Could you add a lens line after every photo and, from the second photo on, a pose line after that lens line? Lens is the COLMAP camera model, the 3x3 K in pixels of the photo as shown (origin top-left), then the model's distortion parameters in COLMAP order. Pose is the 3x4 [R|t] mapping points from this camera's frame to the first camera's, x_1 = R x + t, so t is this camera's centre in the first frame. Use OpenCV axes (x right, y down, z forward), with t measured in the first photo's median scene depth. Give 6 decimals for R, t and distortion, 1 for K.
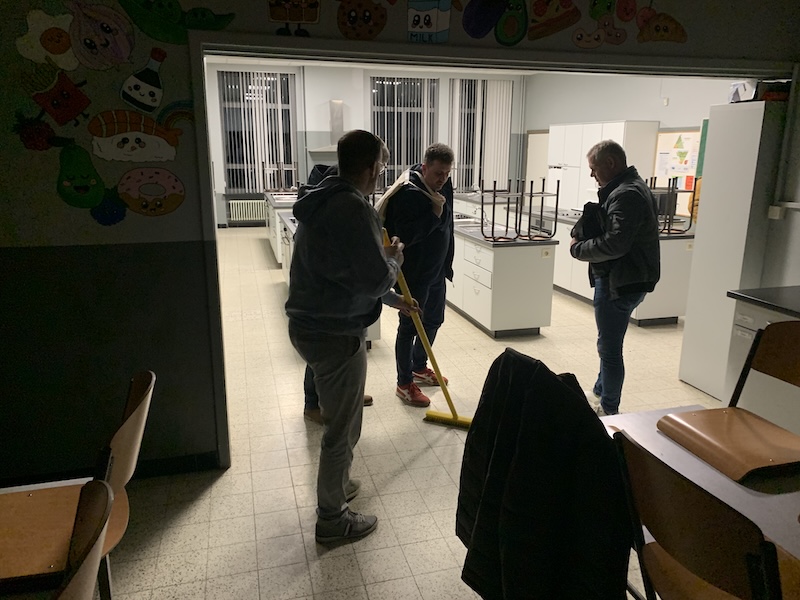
lens RADIAL K [[609.4, 0, 400.4], [0, 609.4, 299.6], [0, 0, 1]] dist [0.006549, 0.003025]
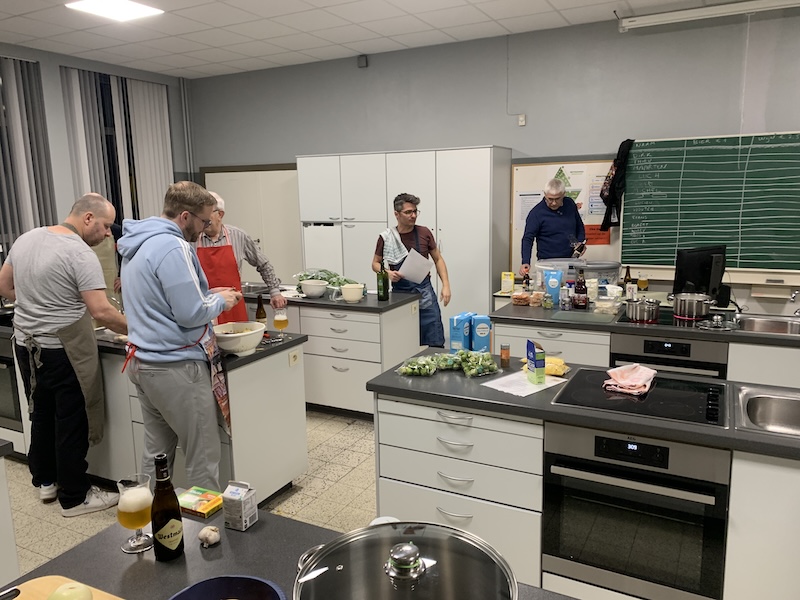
lens RADIAL K [[609.4, 0, 401.1], [0, 609.4, 300.8], [0, 0, 1]] dist [0.006549, 0.003025]
pose [[0.678056, -0.150560, 0.719424, -0.168222], [0.204905, 0.978712, 0.011700, -0.159707], [-0.705871, 0.139481, 0.694472, 0.640195]]
